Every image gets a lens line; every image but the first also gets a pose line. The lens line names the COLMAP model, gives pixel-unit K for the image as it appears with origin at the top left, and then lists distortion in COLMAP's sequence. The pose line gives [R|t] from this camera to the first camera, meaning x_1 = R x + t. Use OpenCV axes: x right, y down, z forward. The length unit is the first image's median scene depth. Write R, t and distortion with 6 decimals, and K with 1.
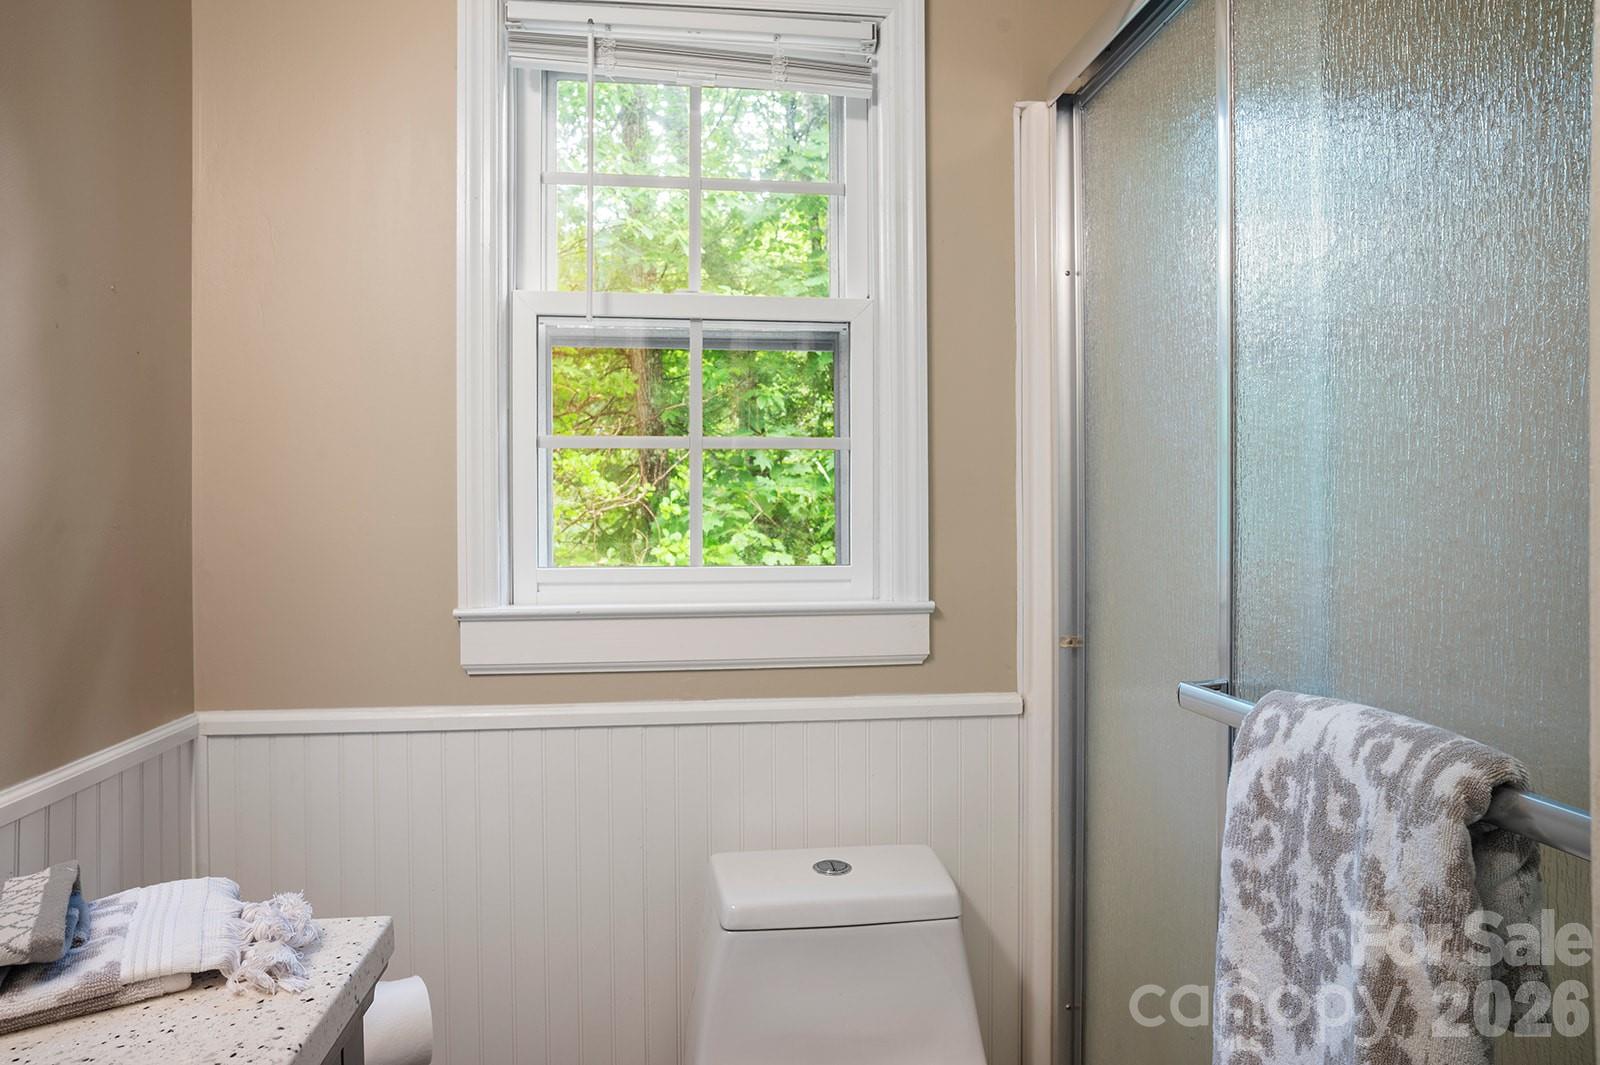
lens RADIAL K [[984.6, 0, 793.9], [0, 984.6, 522.6], [0, 0, 1]] dist [-0.067167, 0.047008]
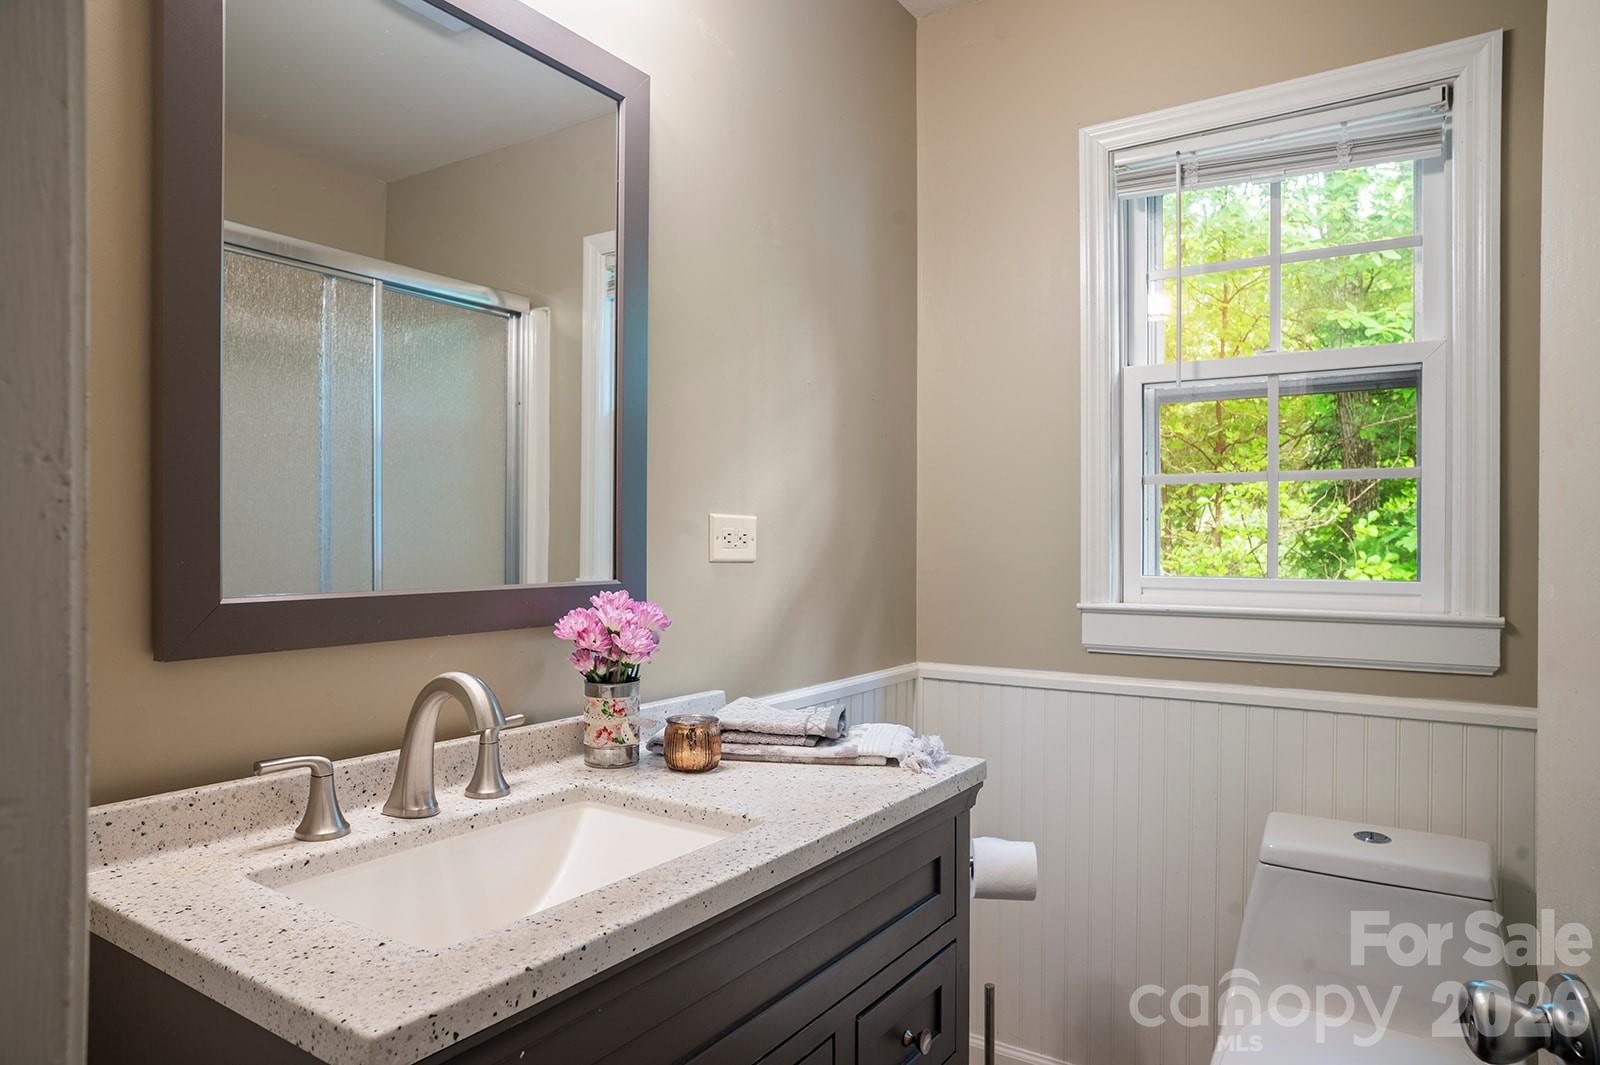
lens RADIAL K [[984.6, 0, 793.9], [0, 984.6, 522.6], [0, 0, 1]] dist [-0.067167, 0.047008]
pose [[0.750883, -0.005563, -0.660411, 0.253094], [-0.008883, 0.999789, -0.018520, 0.003406], [0.660375, 0.019773, 0.750676, -0.294674]]
